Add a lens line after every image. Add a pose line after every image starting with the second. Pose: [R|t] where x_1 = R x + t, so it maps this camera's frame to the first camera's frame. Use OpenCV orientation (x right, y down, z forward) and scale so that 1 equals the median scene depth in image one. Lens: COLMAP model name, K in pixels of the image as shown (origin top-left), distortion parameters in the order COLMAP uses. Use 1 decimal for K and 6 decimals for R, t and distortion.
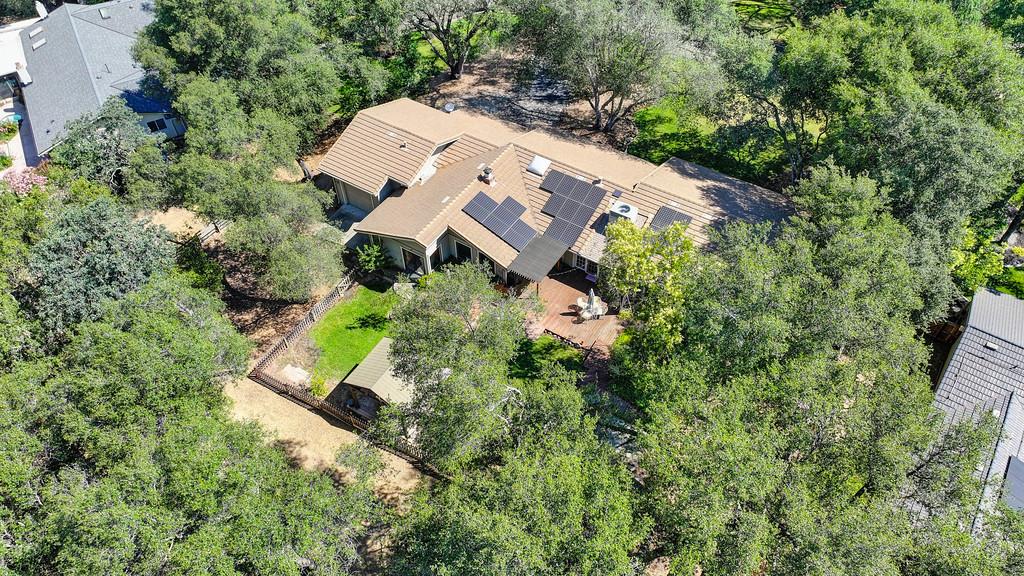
lens RADIAL K [[731.8, 0, 514.5], [0, 731.8, 285.1], [0, 0, 1]] dist [0.009259, -0.000629]
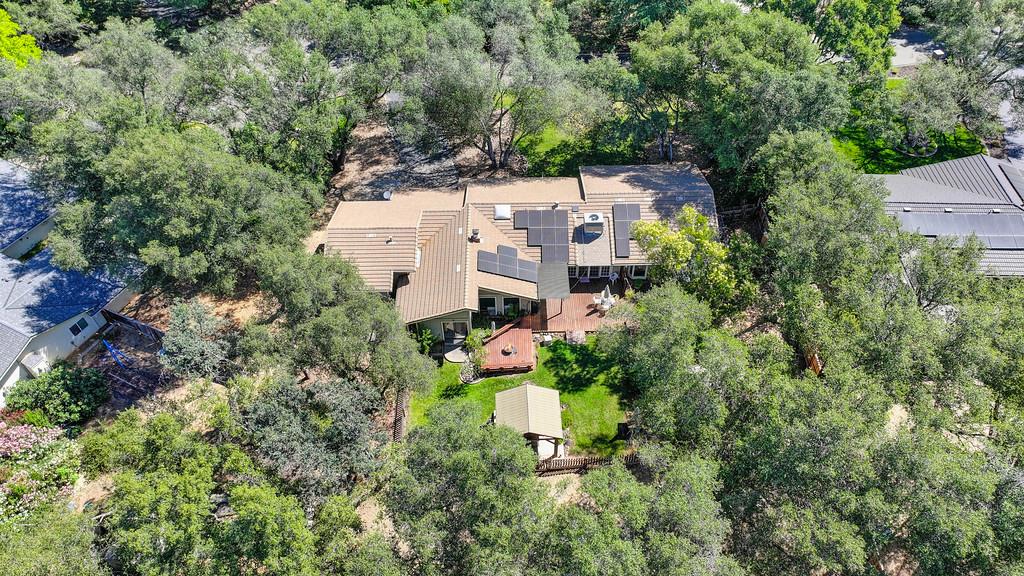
lens RADIAL K [[731.8, 0, 514.8], [0, 731.8, 287.5], [0, 0, 1]] dist [0.009259, -0.000629]
pose [[0.835883, -0.403799, 0.371815, -0.436496], [0.409131, 0.909908, 0.068406, -0.125650], [-0.365940, 0.094941, 0.925783, -0.084276]]
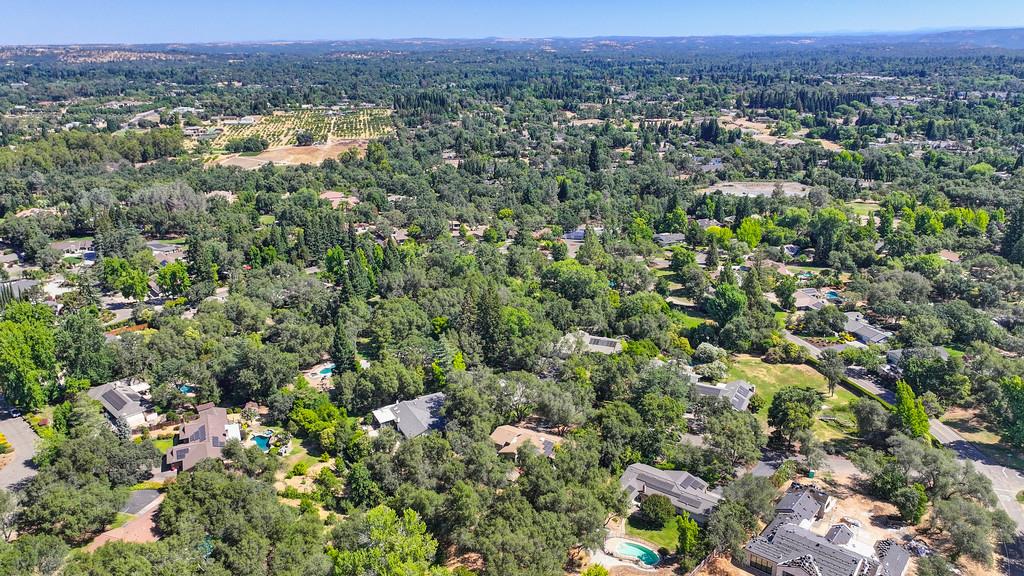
lens RADIAL K [[731.8, 0, 512.0], [0, 731.8, 286.7], [0, 0, 1]] dist [0.009259, -0.000629]
pose [[0.999354, 0.010498, -0.034369, -0.004382], [-0.026448, 0.862349, -0.505622, 1.197137], [0.024330, 0.506205, 0.862070, -3.023862]]
